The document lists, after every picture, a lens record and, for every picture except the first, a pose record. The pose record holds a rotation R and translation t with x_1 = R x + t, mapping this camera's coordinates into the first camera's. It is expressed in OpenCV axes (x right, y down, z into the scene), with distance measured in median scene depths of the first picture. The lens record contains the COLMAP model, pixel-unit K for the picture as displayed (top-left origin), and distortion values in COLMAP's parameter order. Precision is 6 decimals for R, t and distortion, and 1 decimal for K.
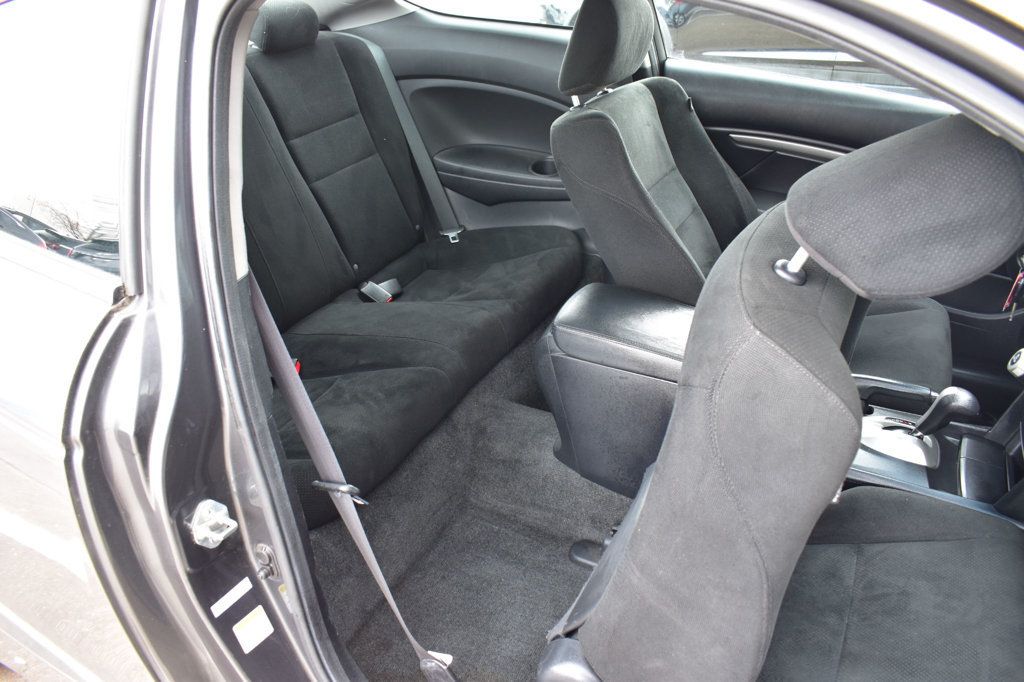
lens RADIAL K [[789.0, 0, 508.8], [0, 789.0, 339.3], [0, 0, 1]] dist [-0.092980, 0.010557]
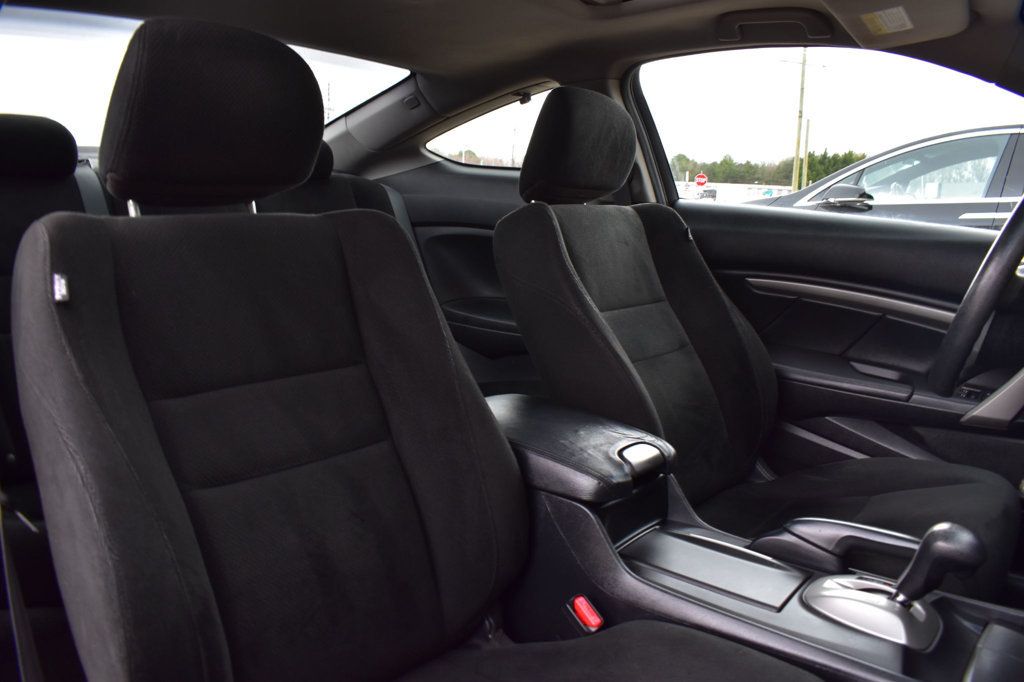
lens RADIAL K [[789.0, 0, 512.8], [0, 789.0, 337.6], [0, 0, 1]] dist [-0.092980, 0.010557]
pose [[0.975871, 0.060807, -0.209709, 0.334478], [-0.126158, 0.940923, -0.314243, 0.159895], [0.178212, 0.333117, 0.925891, 0.266091]]
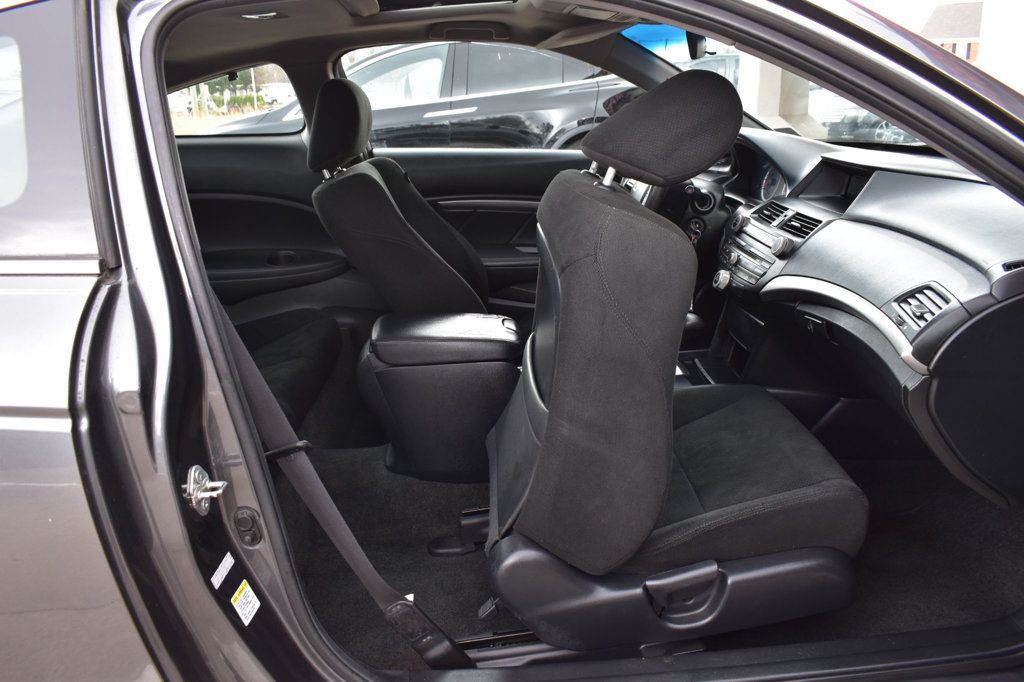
lens RADIAL K [[789.0, 0, 509.8], [0, 789.0, 335.9], [0, 0, 1]] dist [-0.092980, 0.010557]
pose [[0.873192, -0.182325, 0.451988, -0.313690], [0.272775, 0.951360, -0.143208, 0.209947], [-0.403893, 0.248339, 0.880453, -0.090577]]
